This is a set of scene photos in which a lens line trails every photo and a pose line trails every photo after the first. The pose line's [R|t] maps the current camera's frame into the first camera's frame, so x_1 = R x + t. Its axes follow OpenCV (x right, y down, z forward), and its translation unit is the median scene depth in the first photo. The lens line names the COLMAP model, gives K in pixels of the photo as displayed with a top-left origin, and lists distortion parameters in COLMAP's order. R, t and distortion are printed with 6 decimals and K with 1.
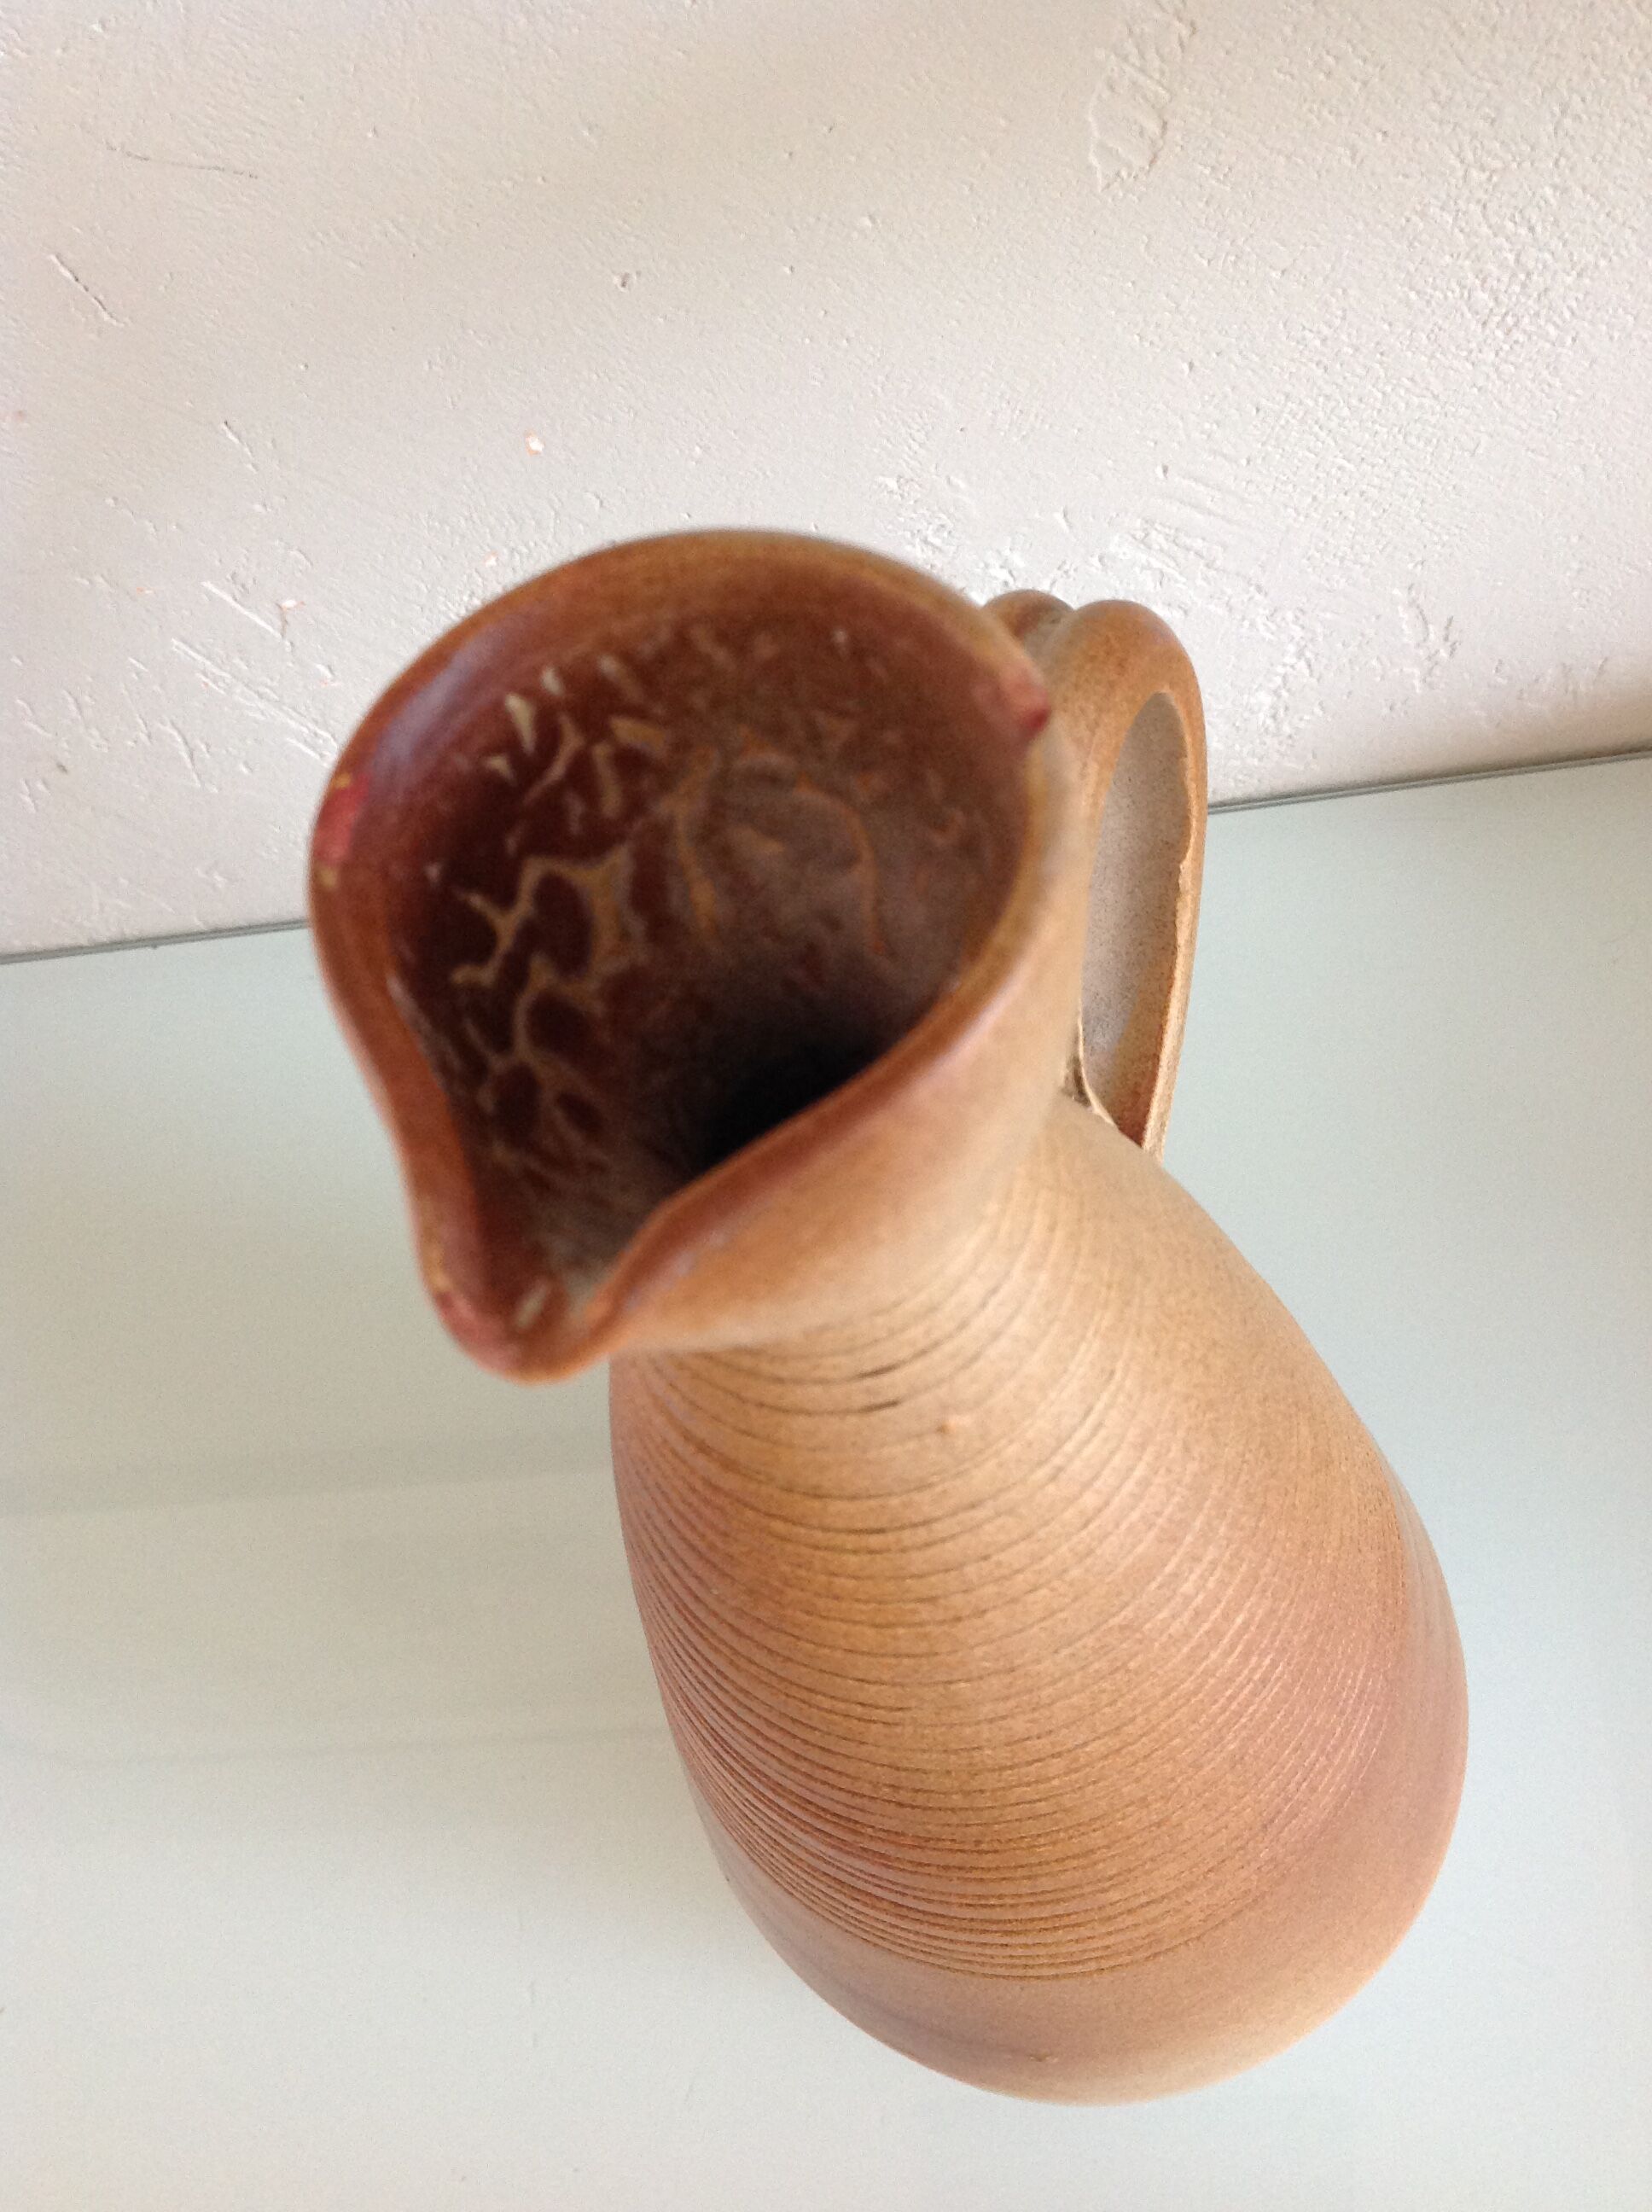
lens RADIAL K [[2097.5, 0, 826.0], [0, 2097.5, 1106.0], [0, 0, 1]] dist [0.073439, -0.118640]
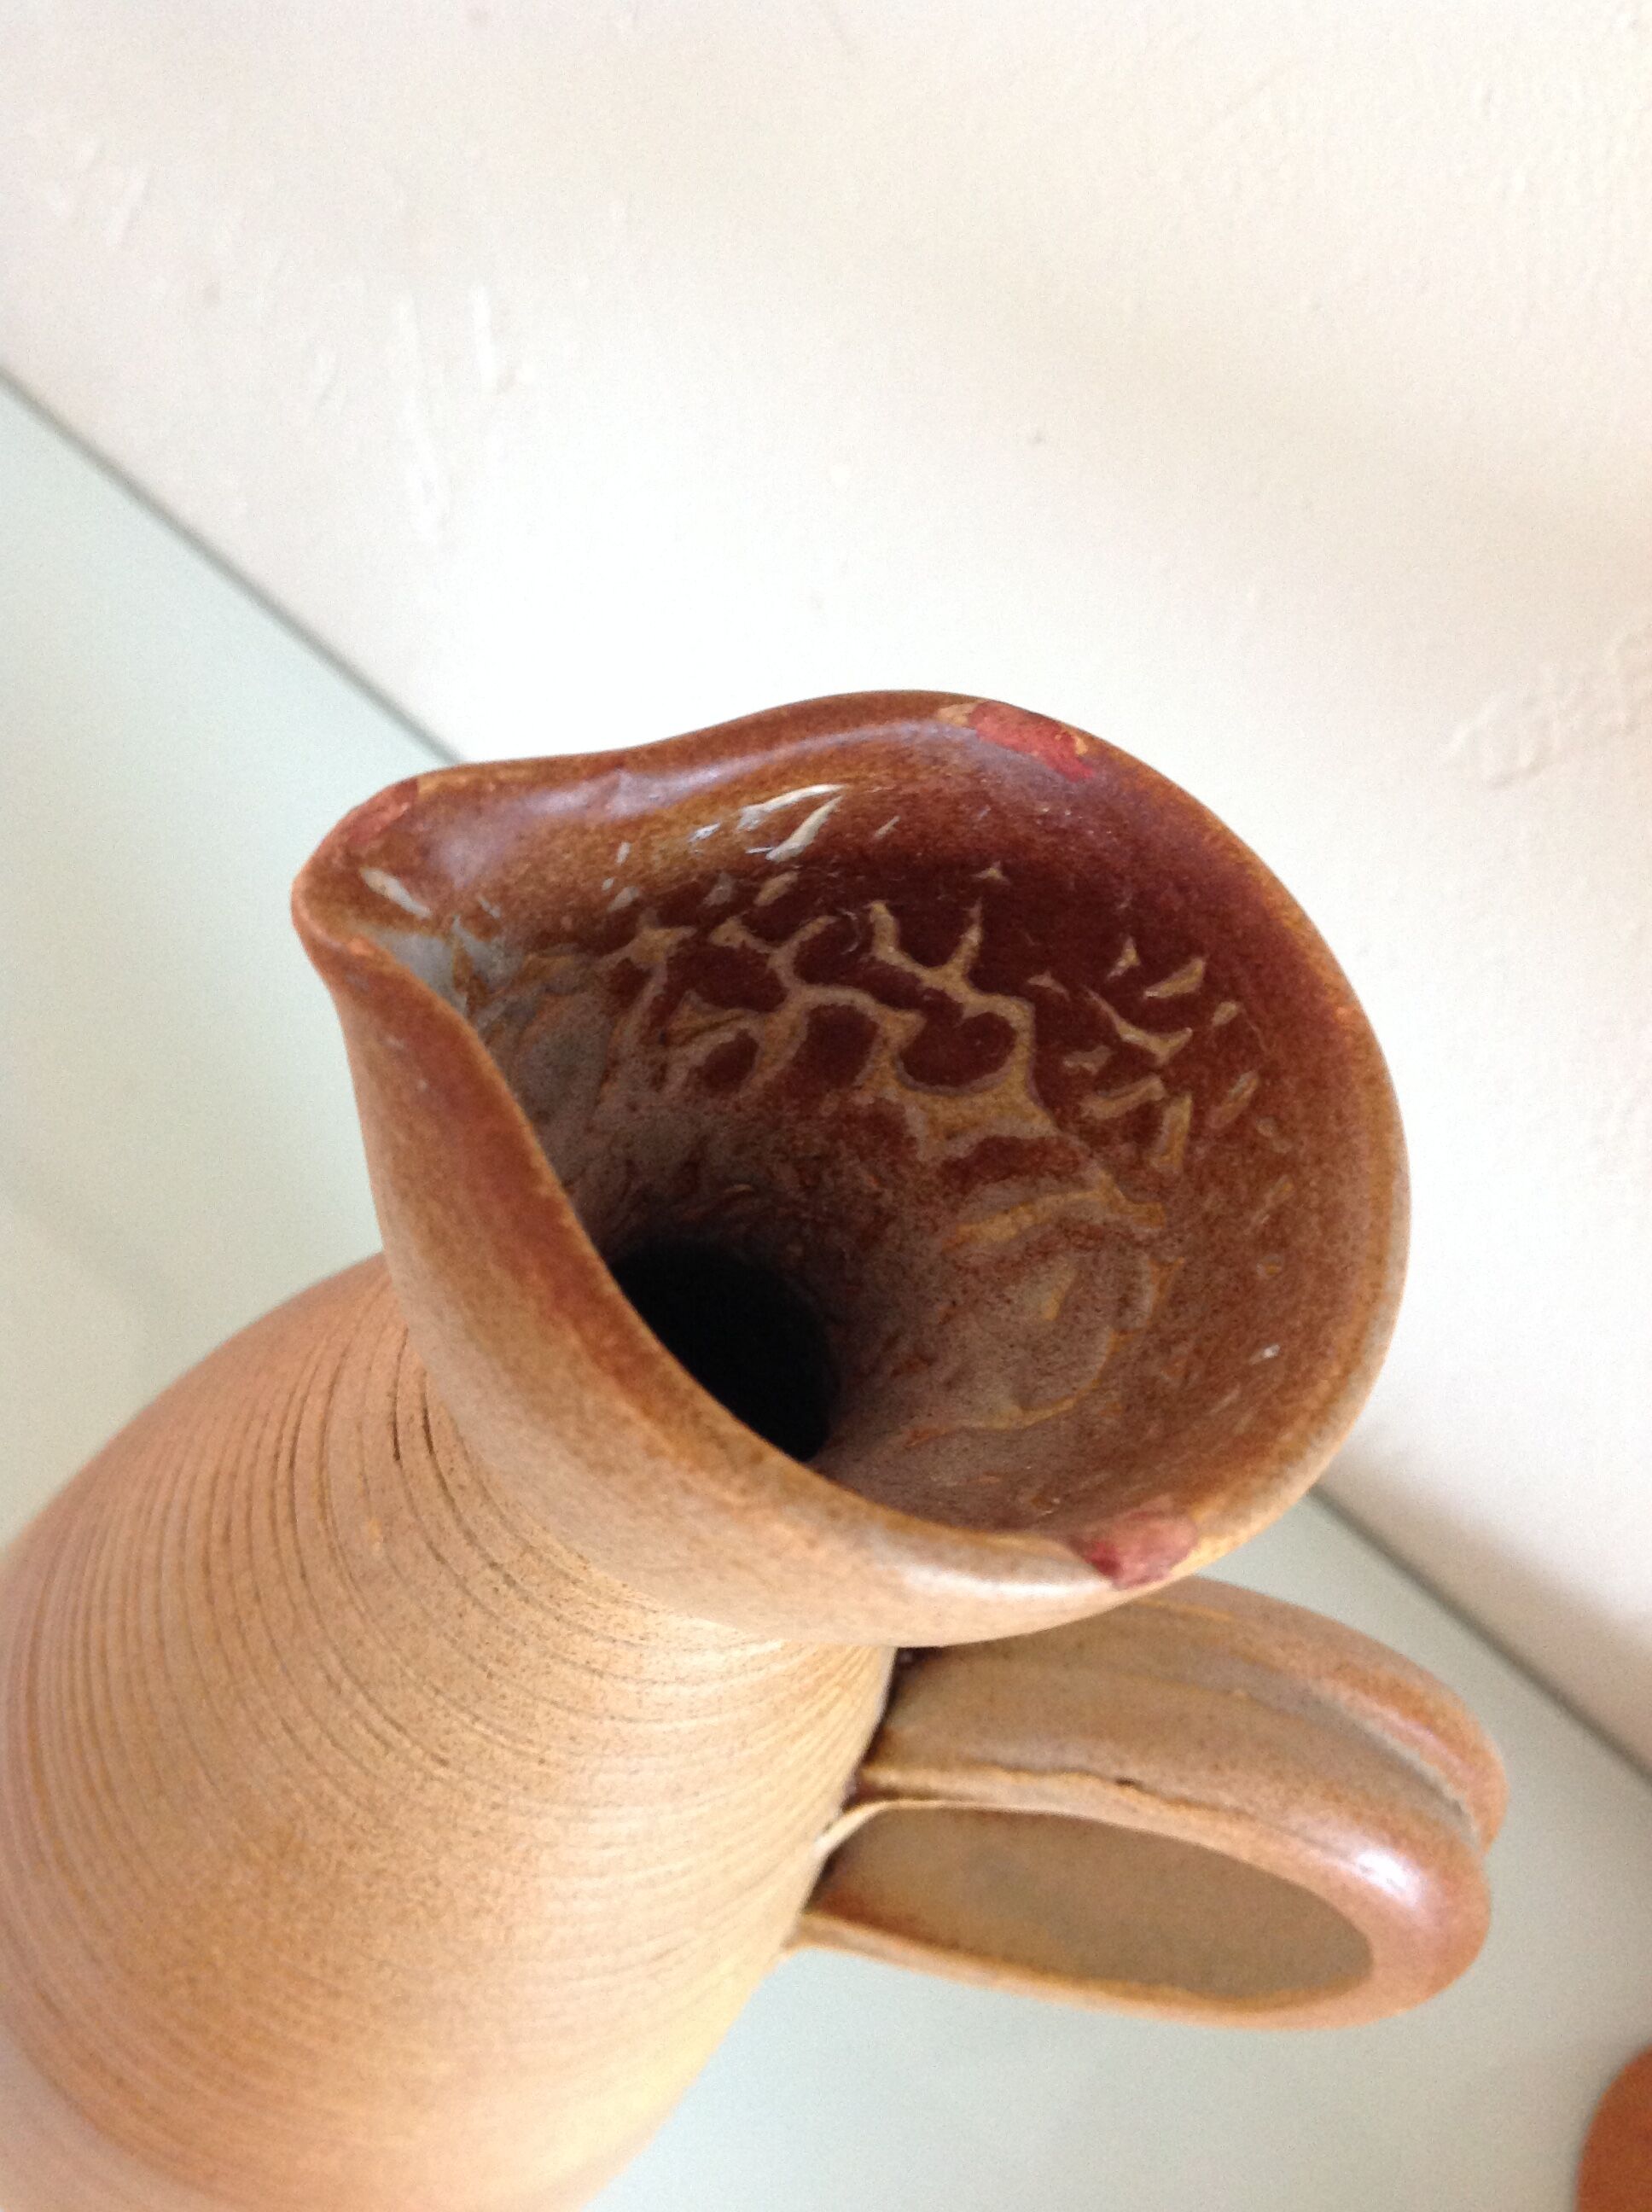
lens RADIAL K [[2140.2, 0, 833.3], [0, 2140.2, 1098.3], [0, 0, 1]] dist [0.133991, -0.485036]
pose [[-0.058698, 0.959026, -0.277170, 0.127475], [-0.988546, -0.017170, 0.149943, -0.160236], [0.139040, 0.282796, 0.949049, 0.181792]]
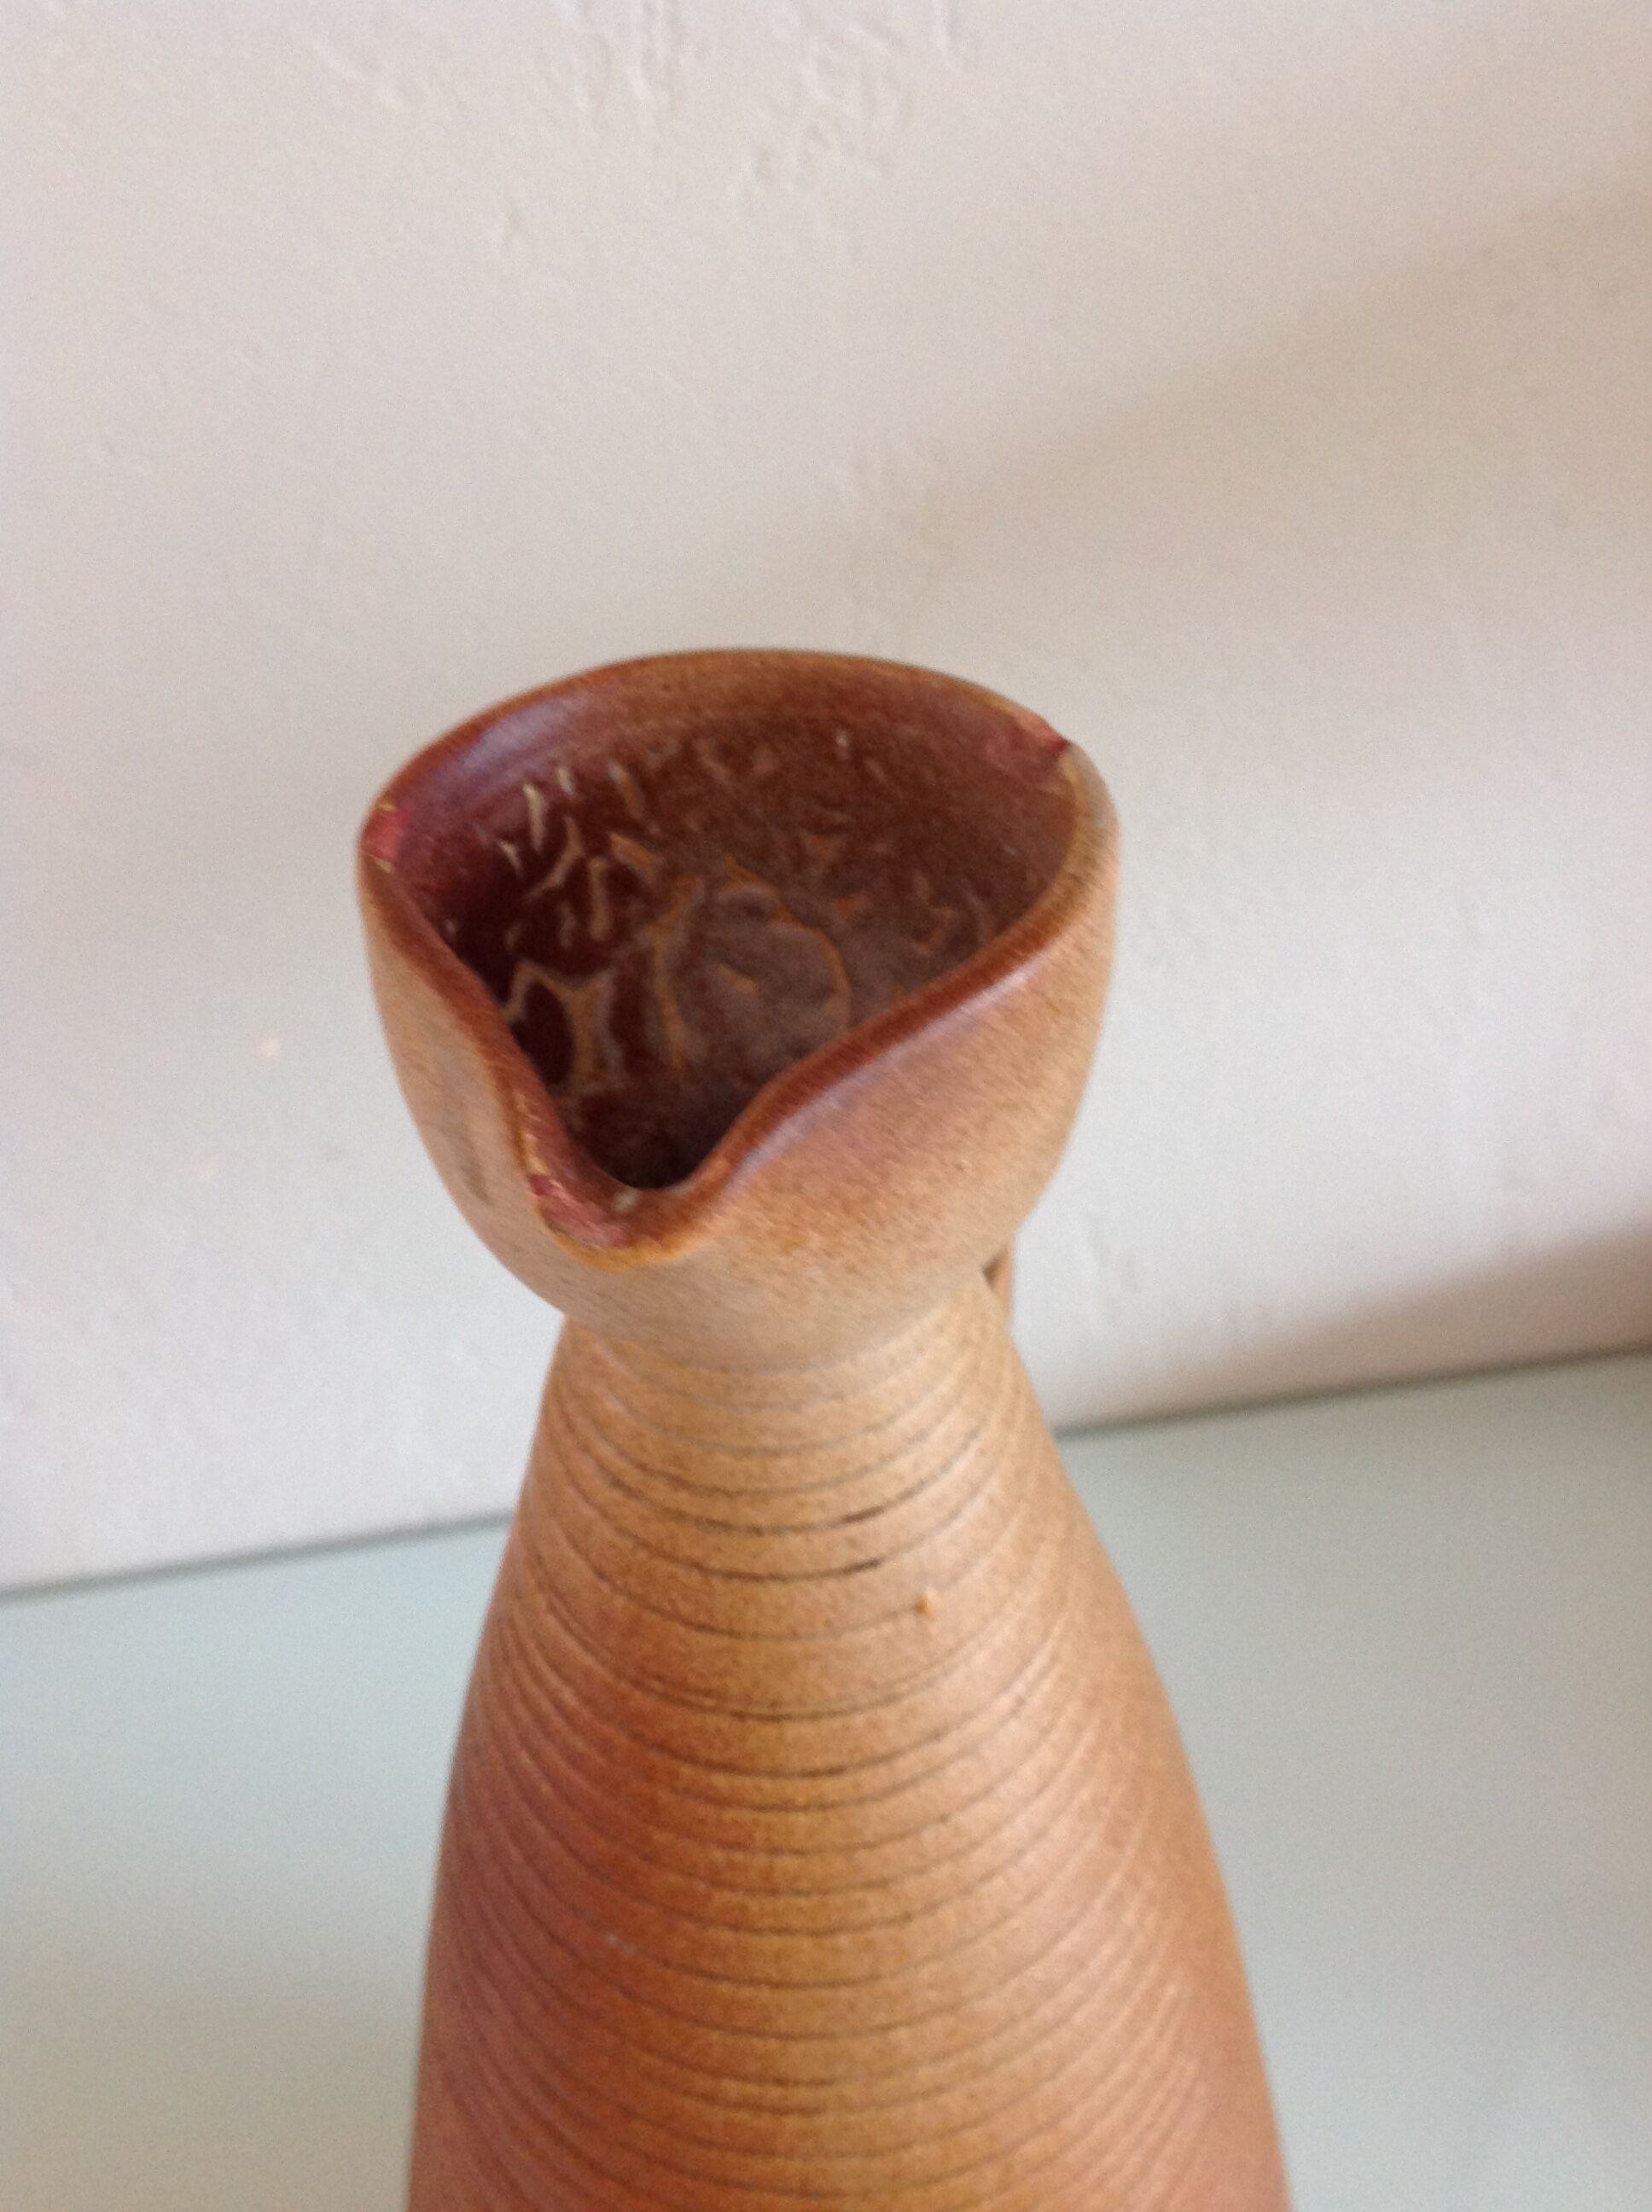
lens RADIAL K [[2140.2, 0, 833.3], [0, 2140.2, 1098.3], [0, 0, 1]] dist [0.133991, -0.485036]
pose [[0.979663, 0.029996, 0.198397, -0.188012], [0.053491, 0.913936, -0.402317, 0.348333], [-0.193390, 0.404748, 0.893745, 0.069512]]
